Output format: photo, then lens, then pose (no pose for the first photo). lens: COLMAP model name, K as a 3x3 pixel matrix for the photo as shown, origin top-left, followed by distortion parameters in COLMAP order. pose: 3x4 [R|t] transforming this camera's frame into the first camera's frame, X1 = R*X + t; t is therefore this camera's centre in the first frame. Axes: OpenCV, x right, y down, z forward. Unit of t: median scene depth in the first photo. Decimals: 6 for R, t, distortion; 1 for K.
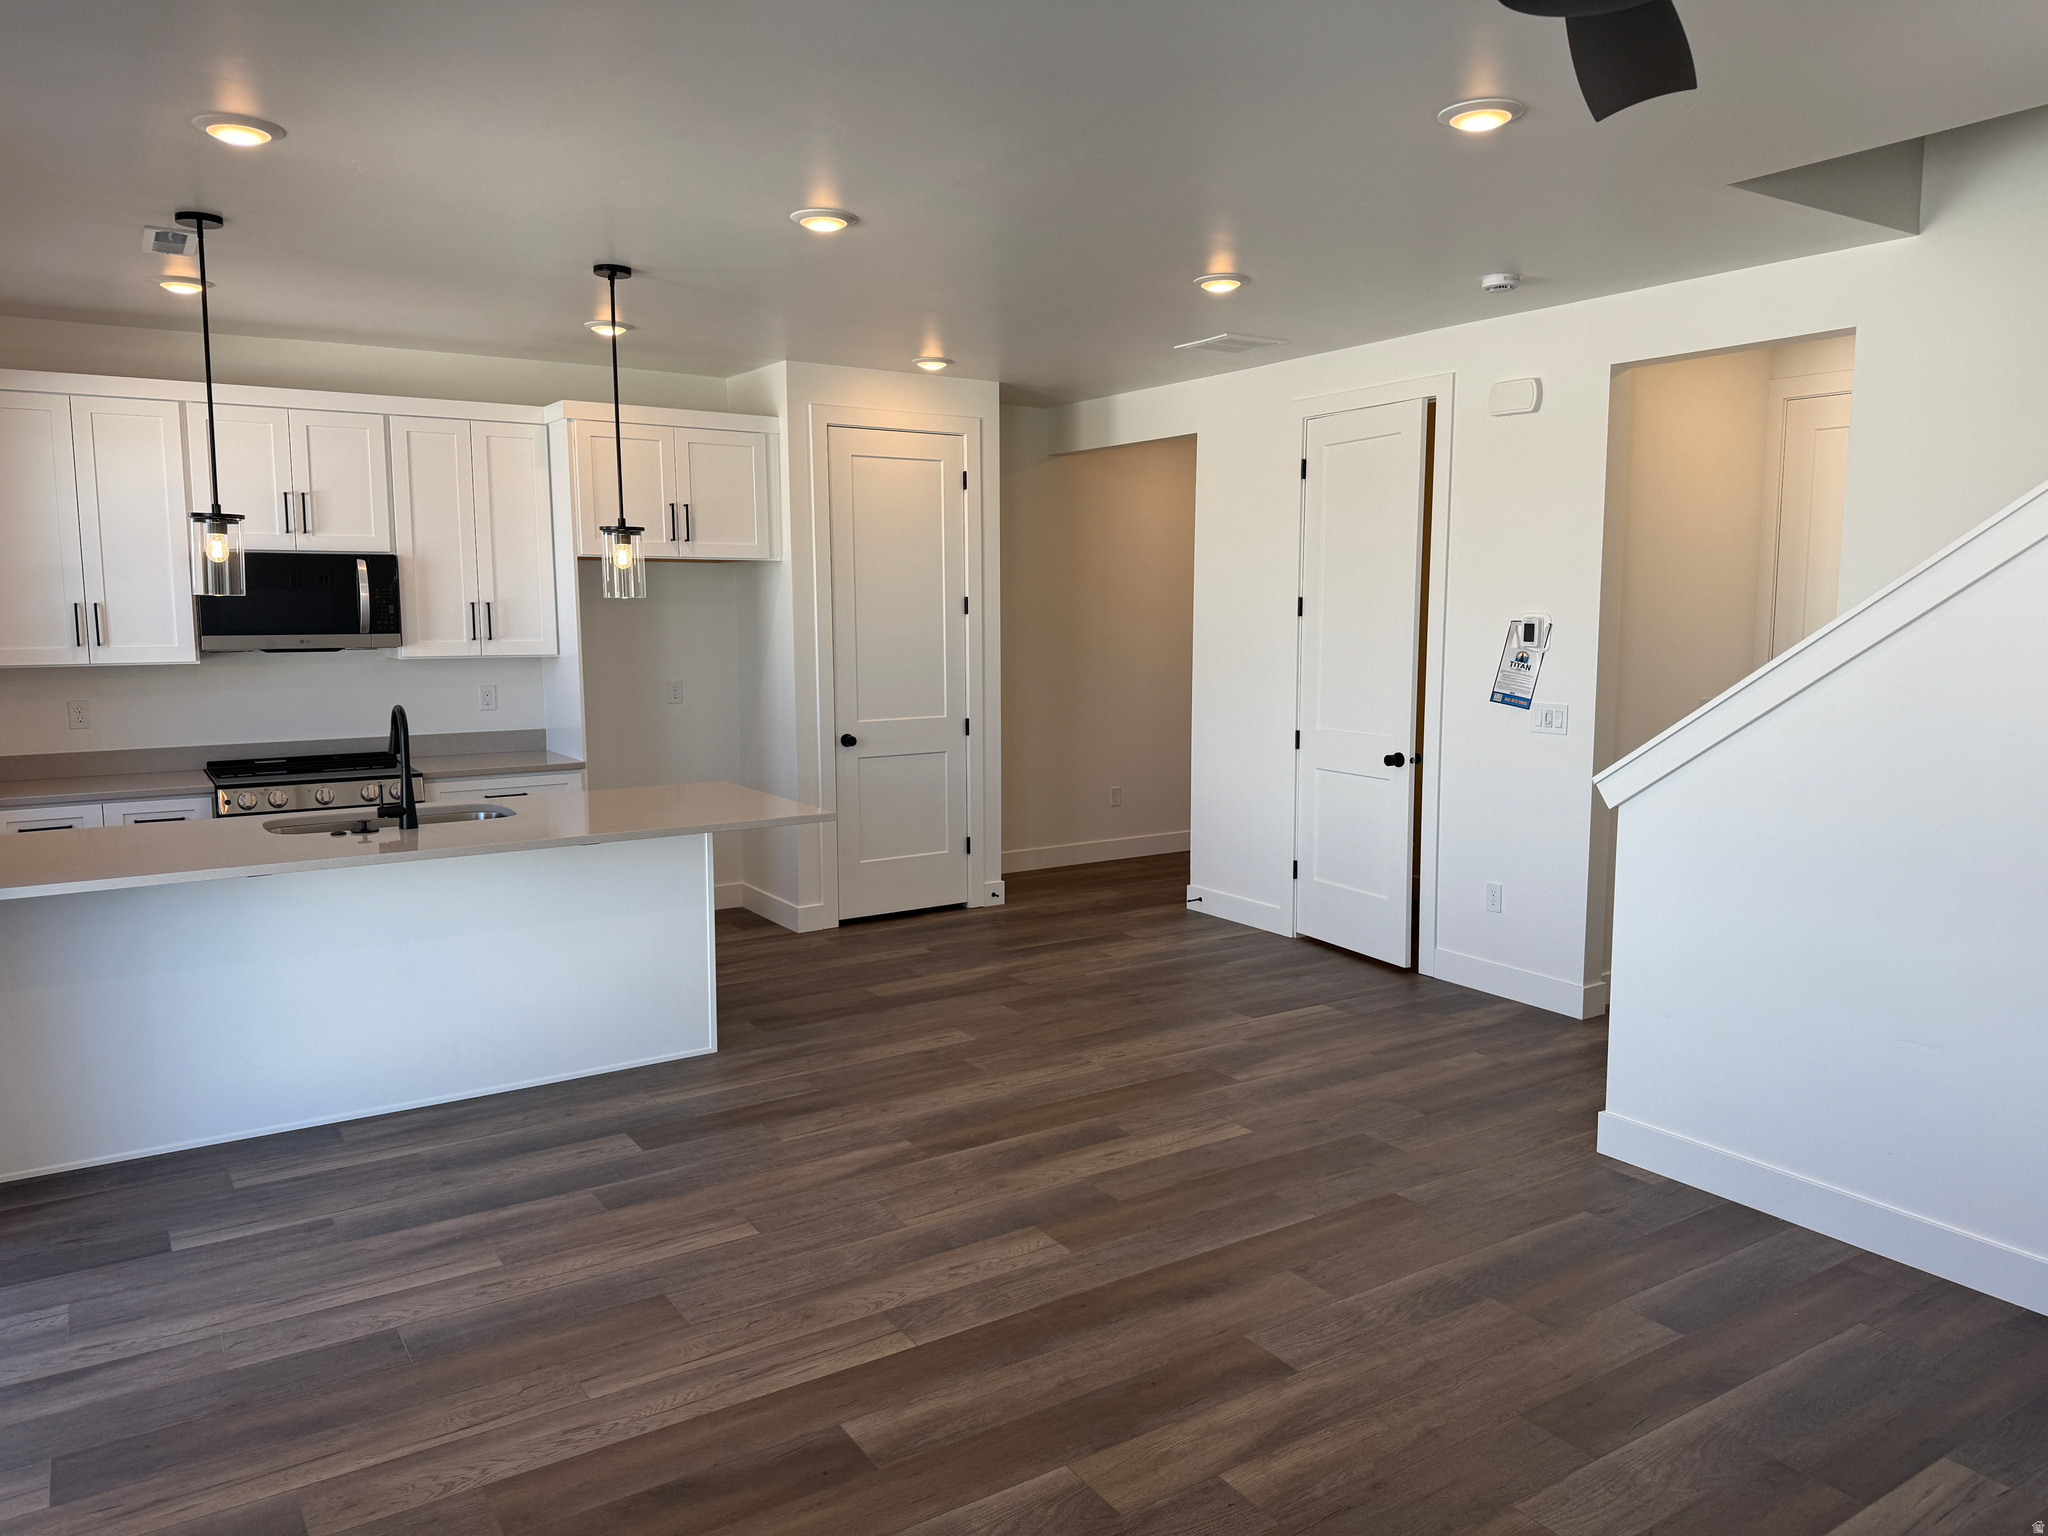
lens RADIAL K [[1422.3, 0, 1024.0], [0, 1422.3, 768.0], [0, 0, 1]] dist [-0.004078, -0.135587]
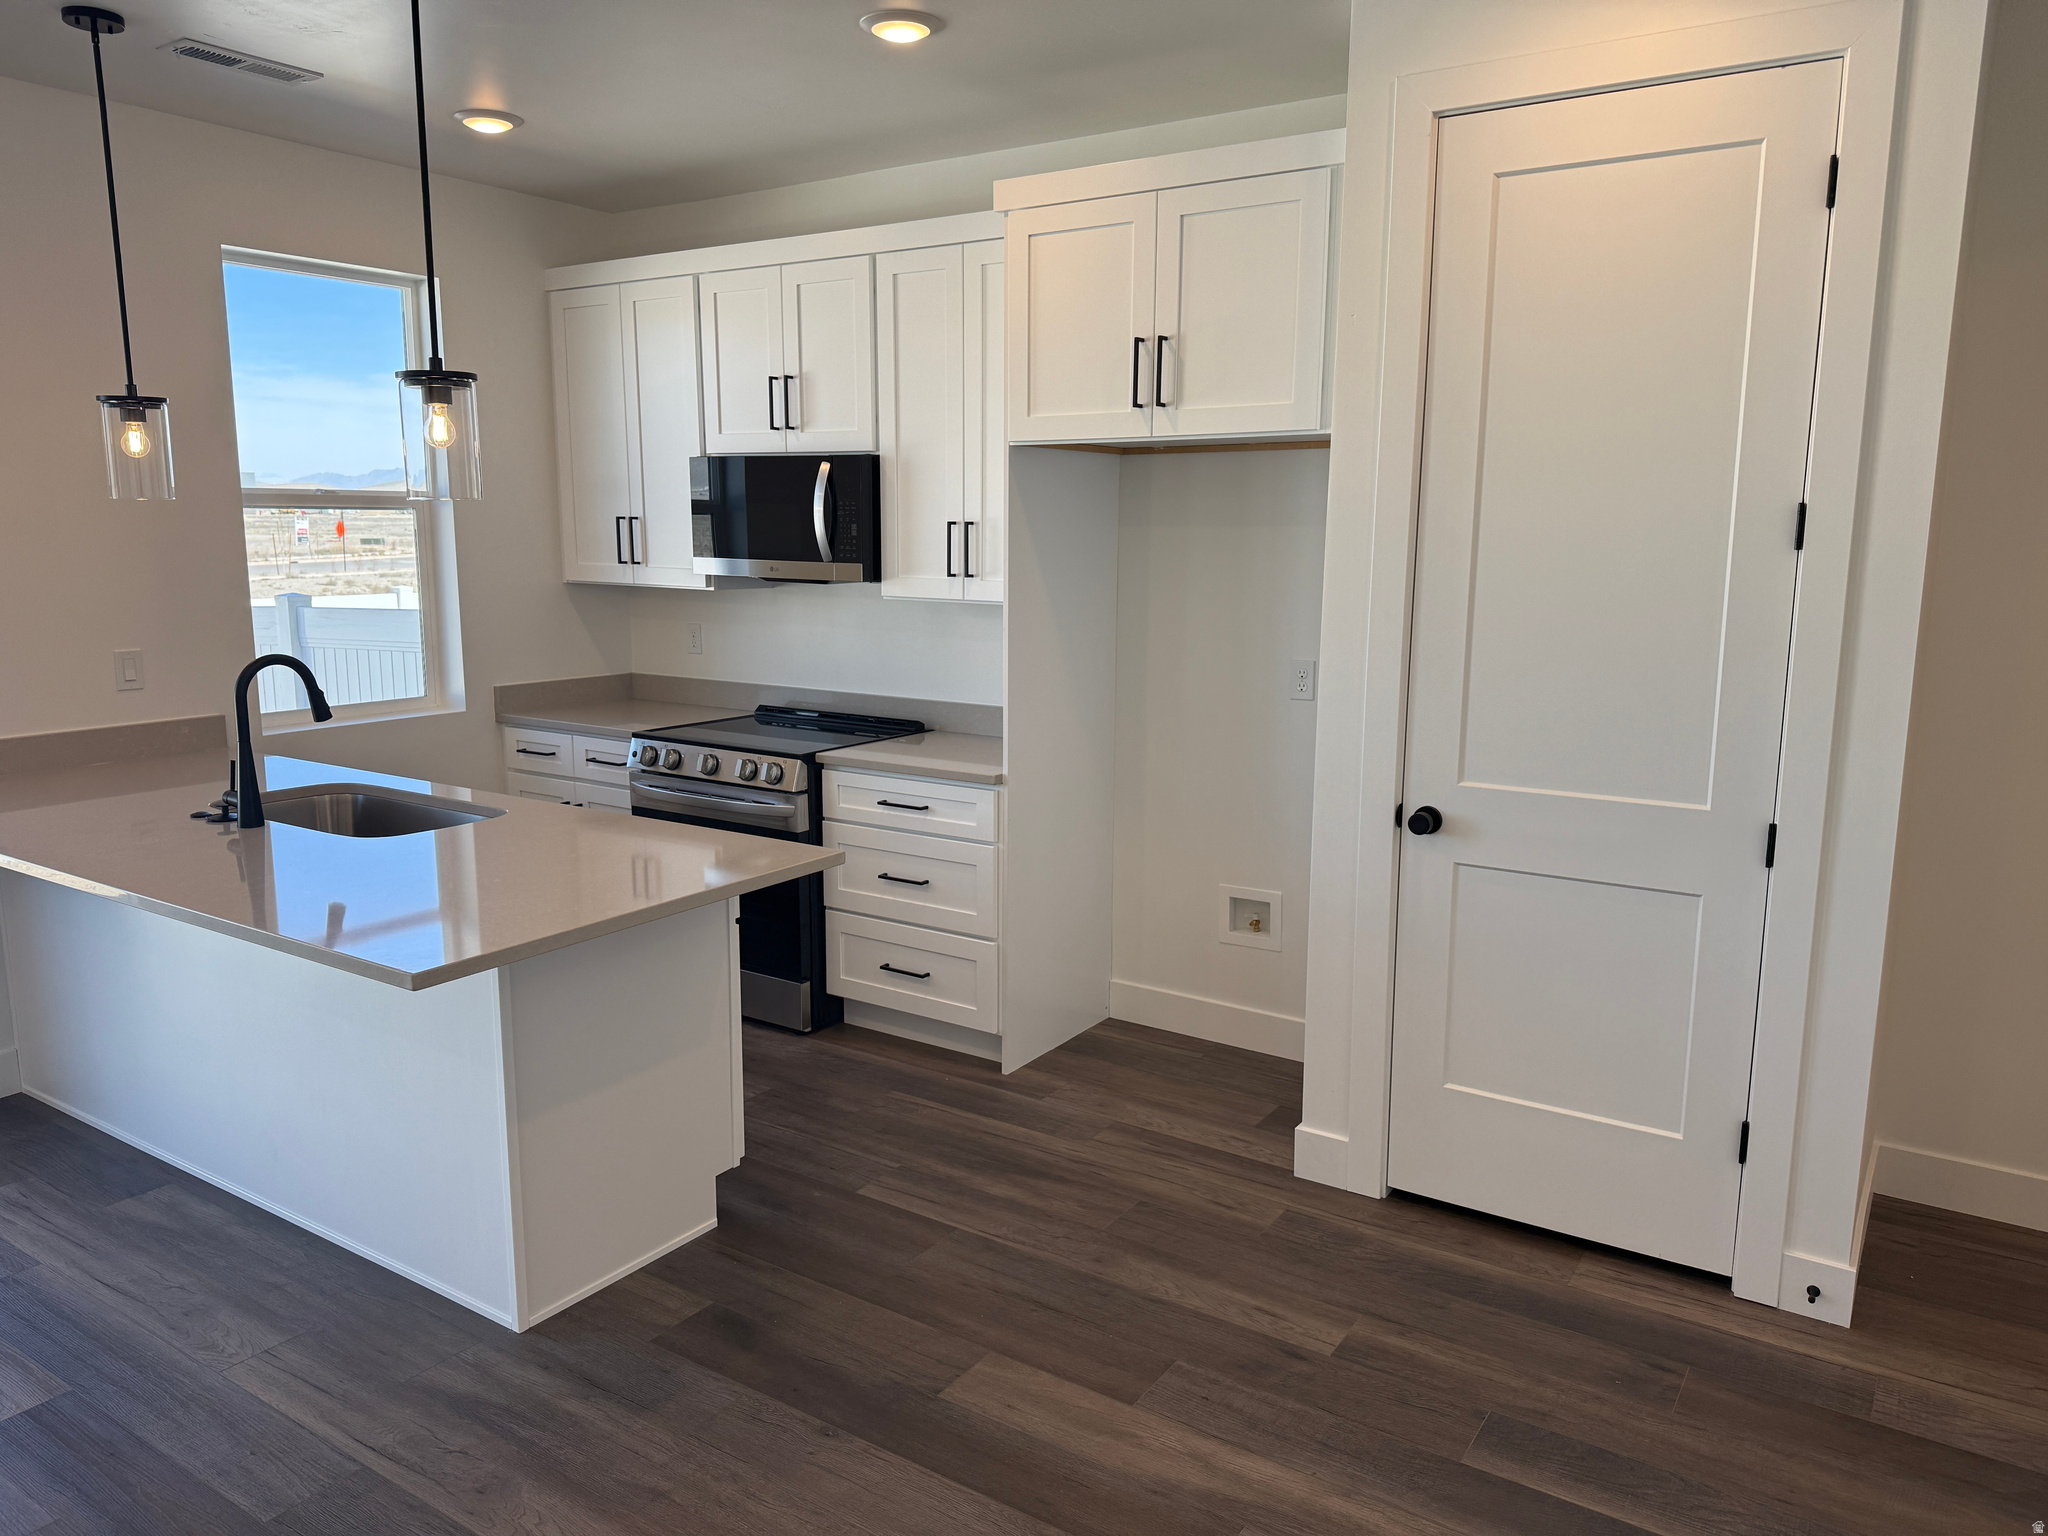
lens RADIAL K [[1411.3, 0, 1024.0], [0, 1411.3, 768.0], [0, 0, 1]] dist [0.074873, -0.130047]
pose [[0.384136, 0.152935, -0.910522, 0.329051], [-0.113991, 0.986496, 0.117605, -0.103554], [0.916213, 0.058616, 0.396382, 0.950848]]
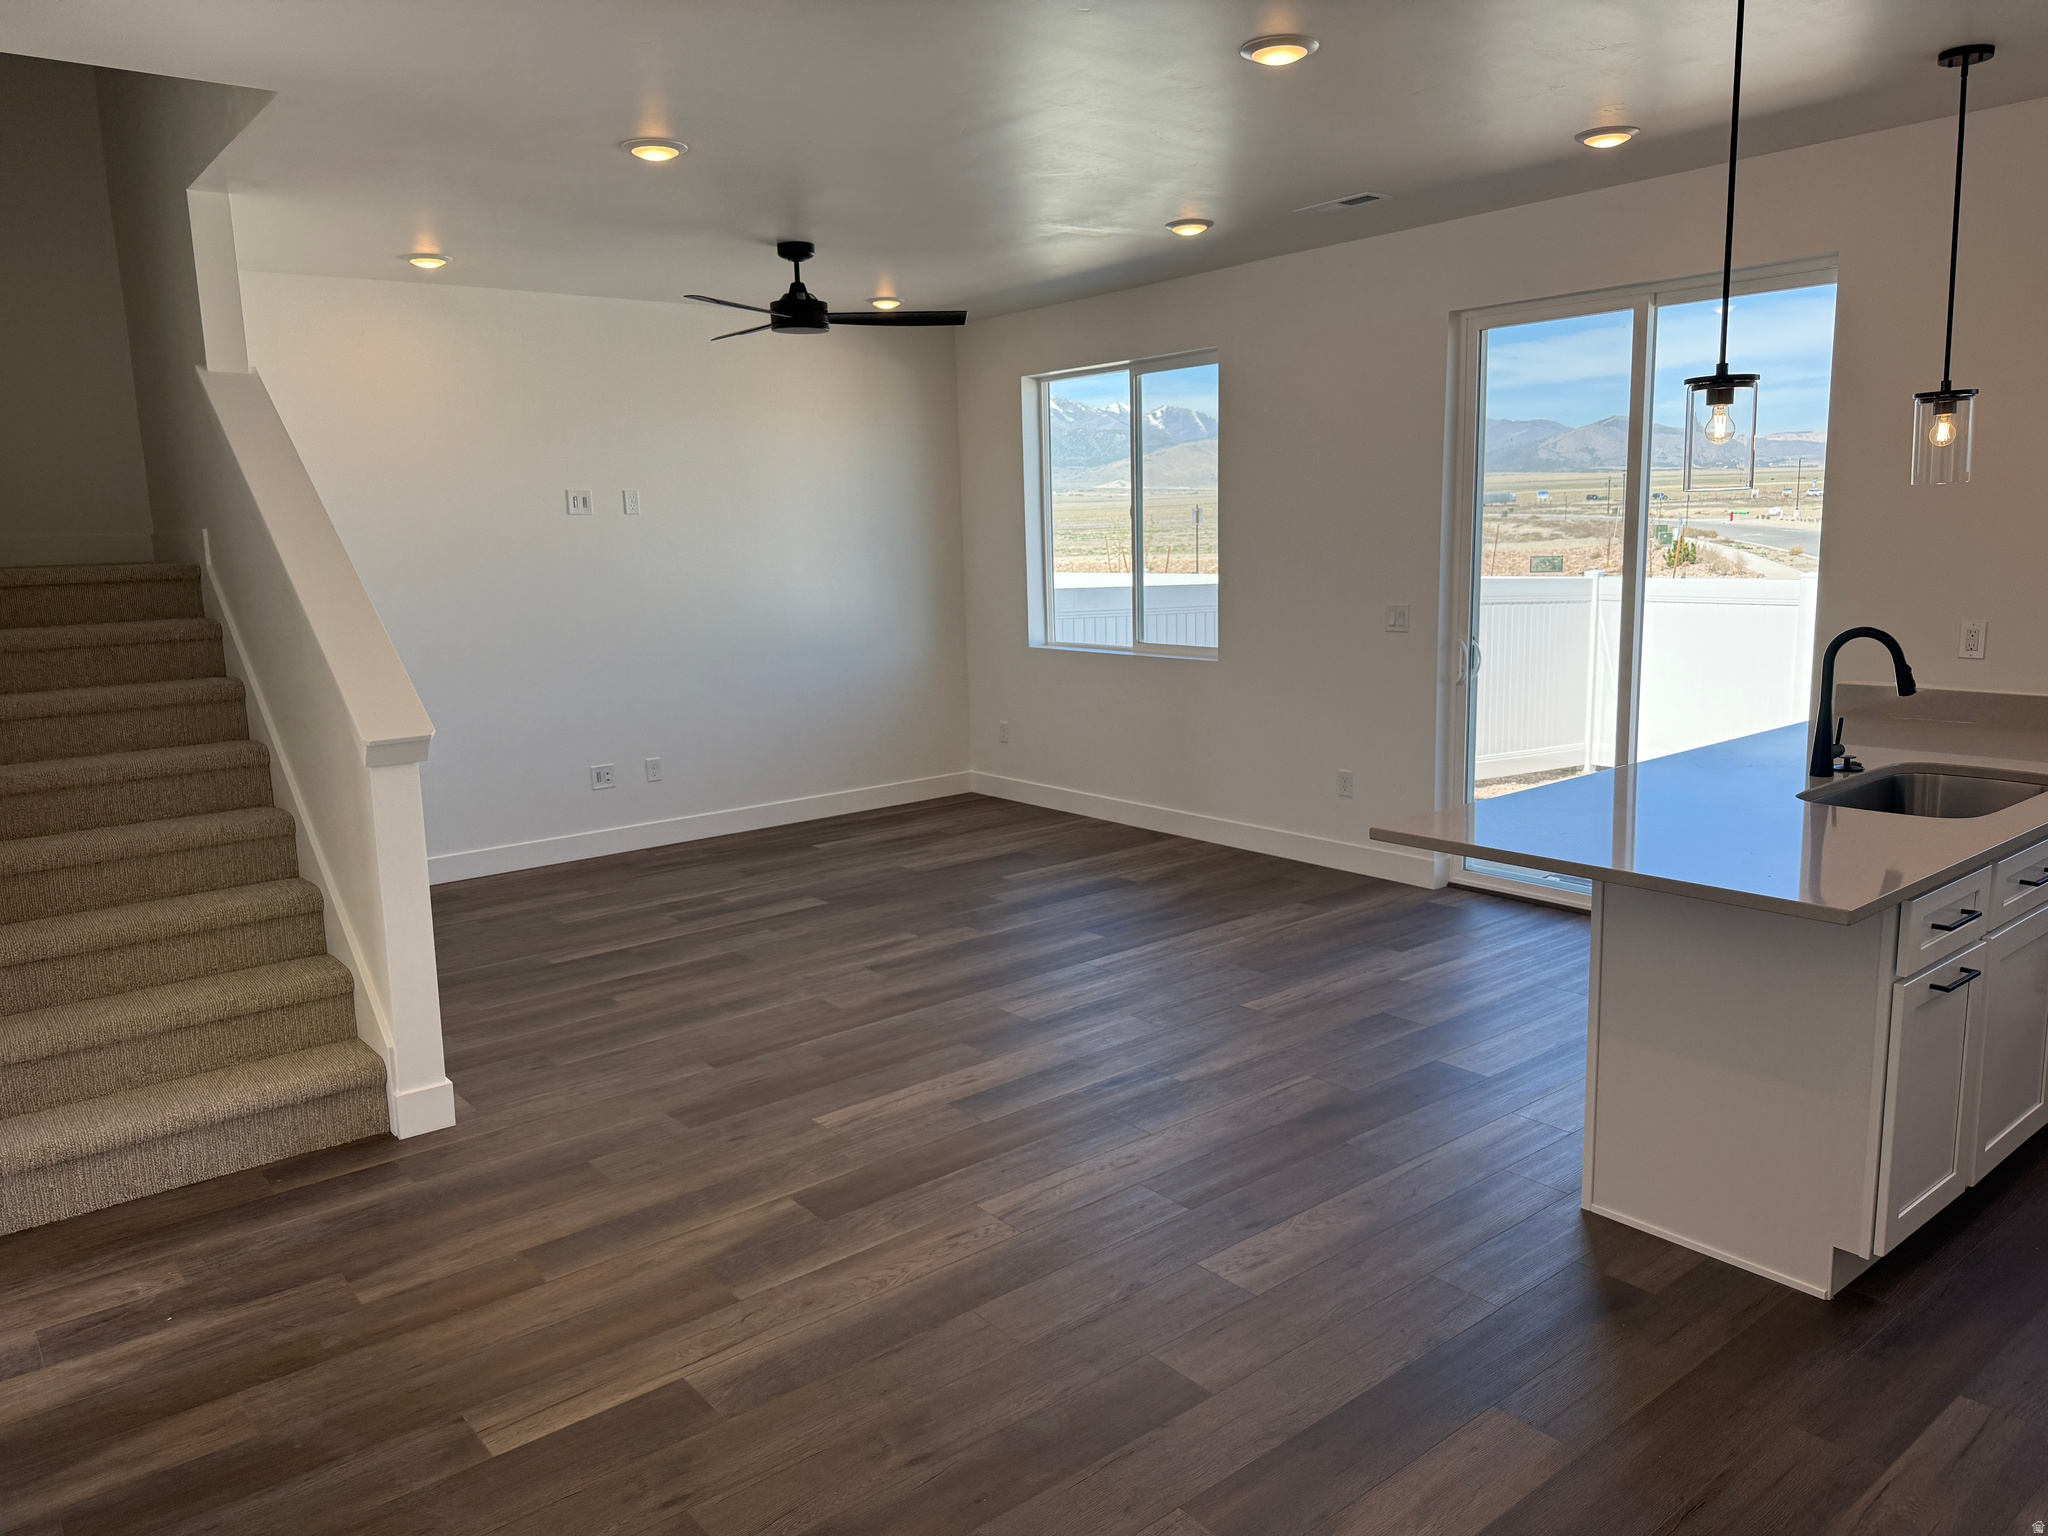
lens RADIAL K [[1435.8, 0, 1024.0], [0, 1435.8, 768.0], [0, 0, 1]] dist [0.059910, -0.146518]
pose [[-0.994866, 0.046782, -0.089736, 0.083923], [0.019872, 0.959781, 0.280047, -0.179918], [0.099228, 0.276826, -0.955783, 1.546402]]
